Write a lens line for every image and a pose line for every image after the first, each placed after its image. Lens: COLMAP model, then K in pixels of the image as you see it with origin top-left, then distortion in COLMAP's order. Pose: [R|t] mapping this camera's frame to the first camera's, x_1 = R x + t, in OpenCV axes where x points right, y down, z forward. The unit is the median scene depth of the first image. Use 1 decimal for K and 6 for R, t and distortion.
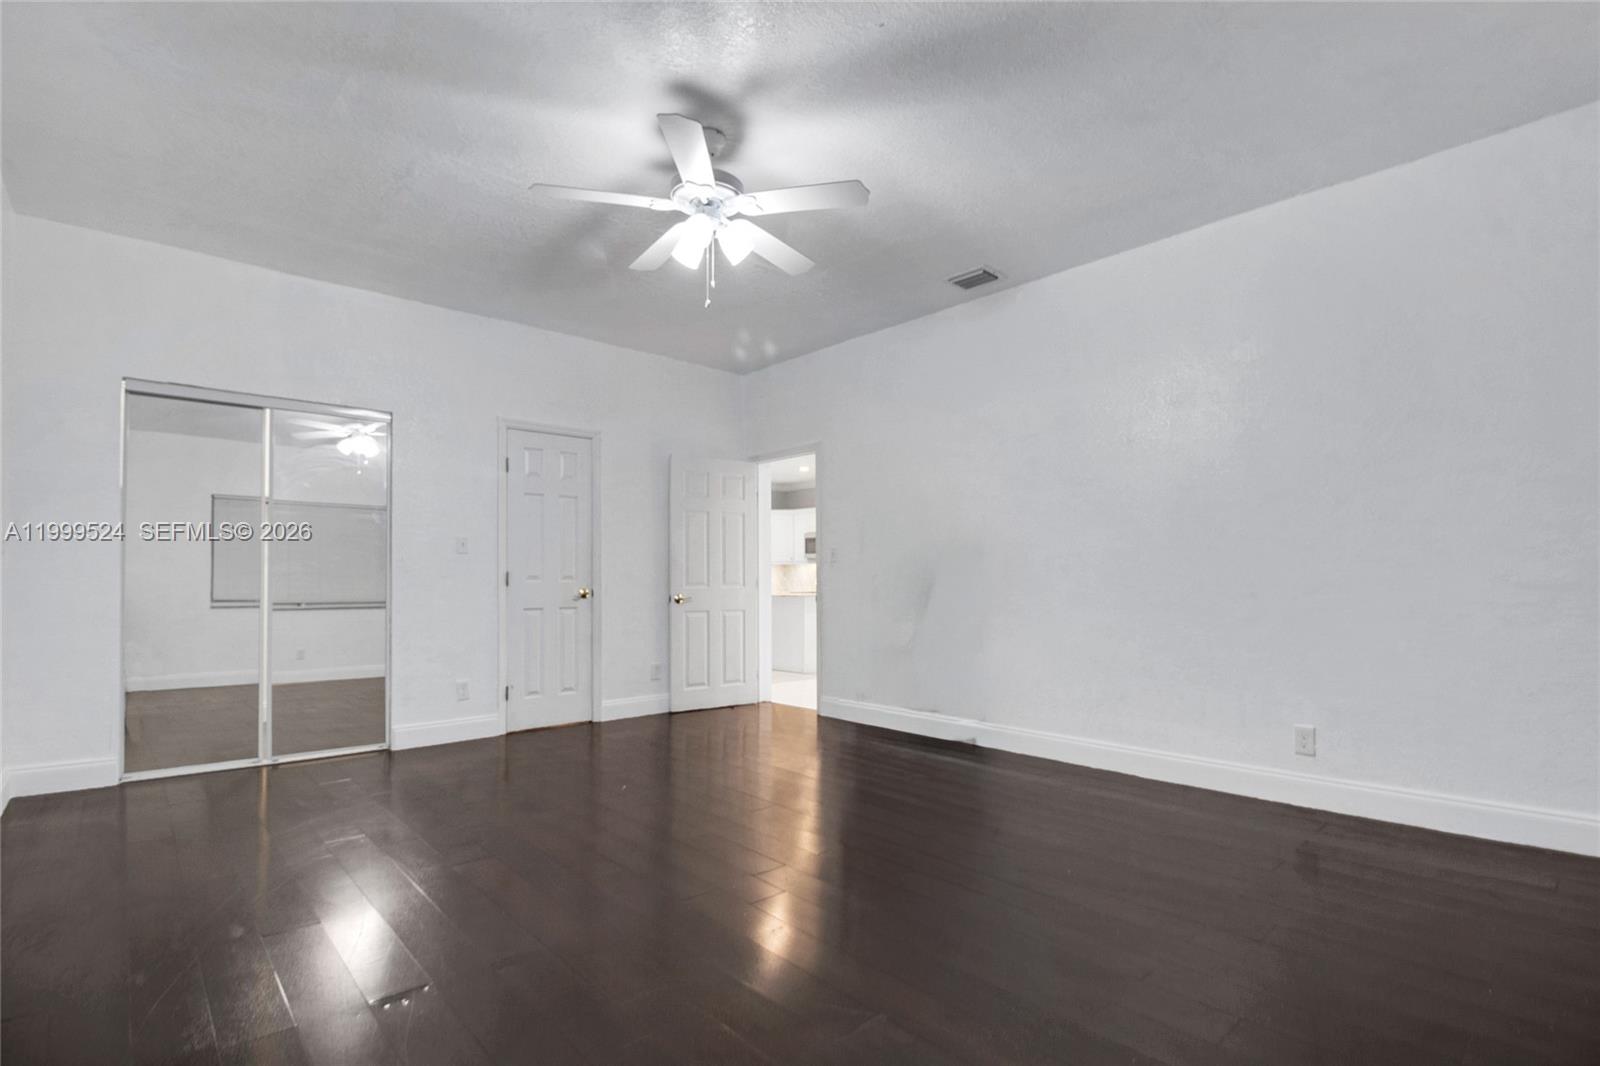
lens RADIAL K [[756.4, 0, 811.1], [0, 756.4, 533.3], [0, 0, 1]] dist [0.000445, -0.013664]
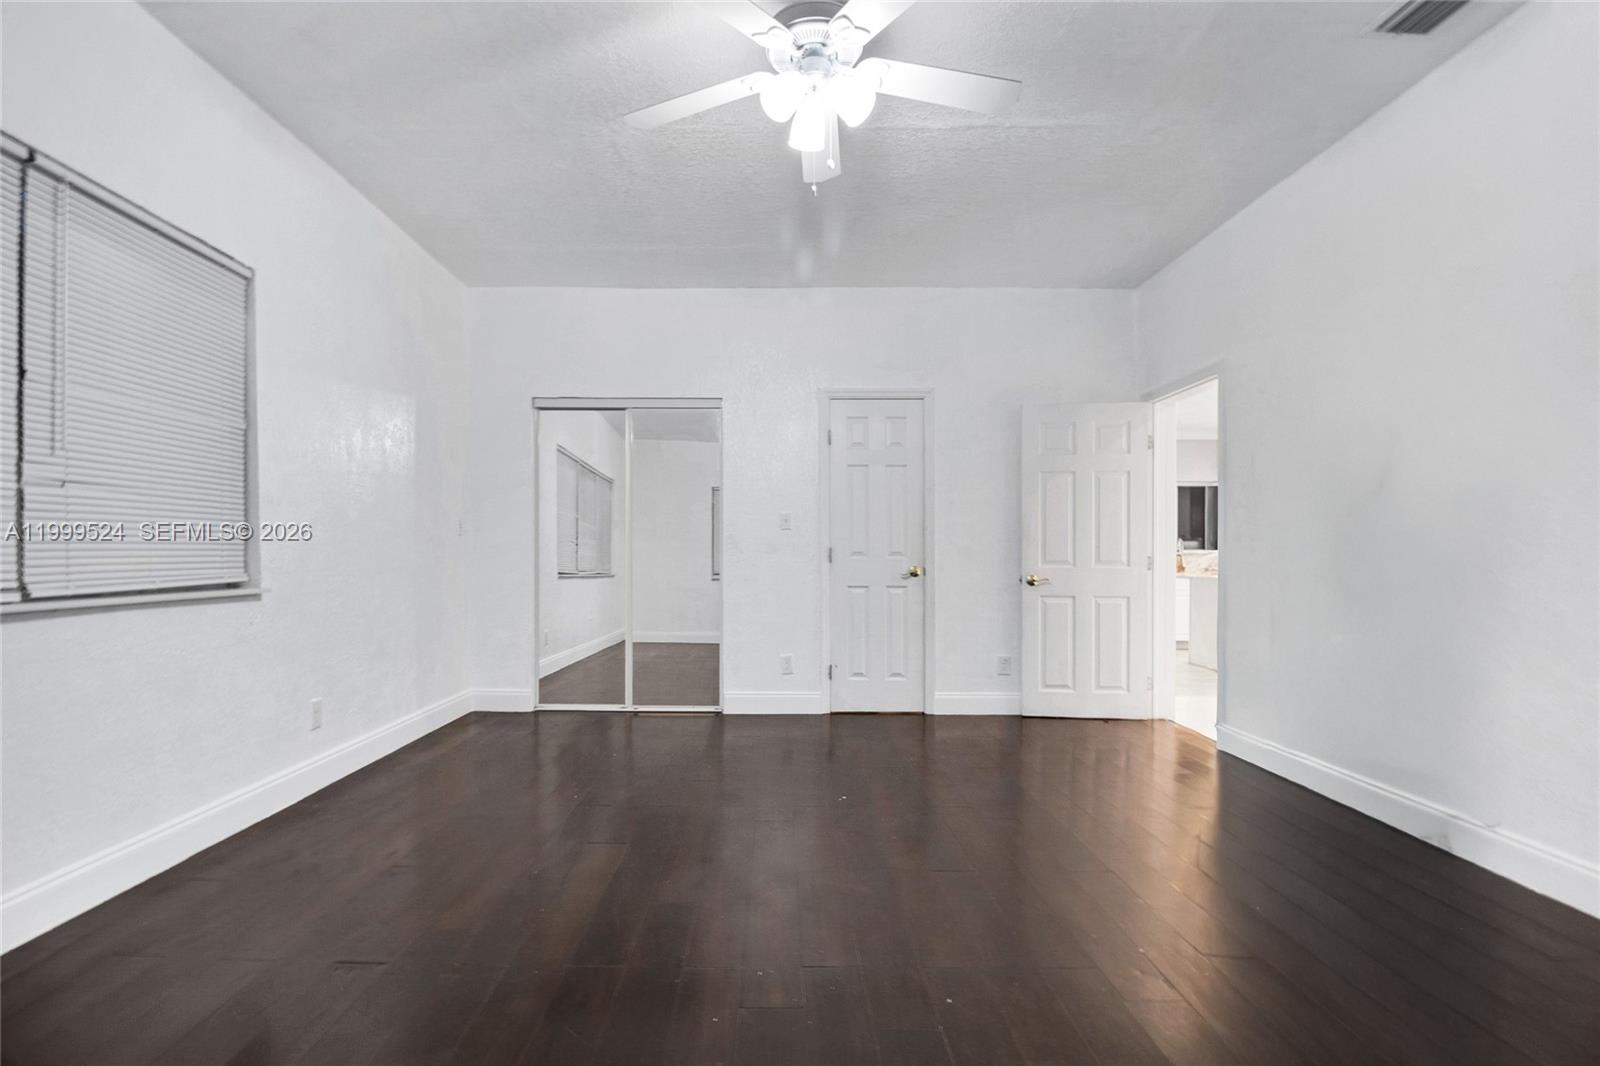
lens RADIAL K [[785.6, 0, 797.8], [0, 785.6, 543.4], [0, 0, 1]] dist [0.004039, 0.000203]
pose [[0.732080, -0.009656, -0.681150, 0.238852], [0.036214, 0.999037, 0.024760, 0.017924], [0.680255, -0.042793, 0.731725, 0.220223]]
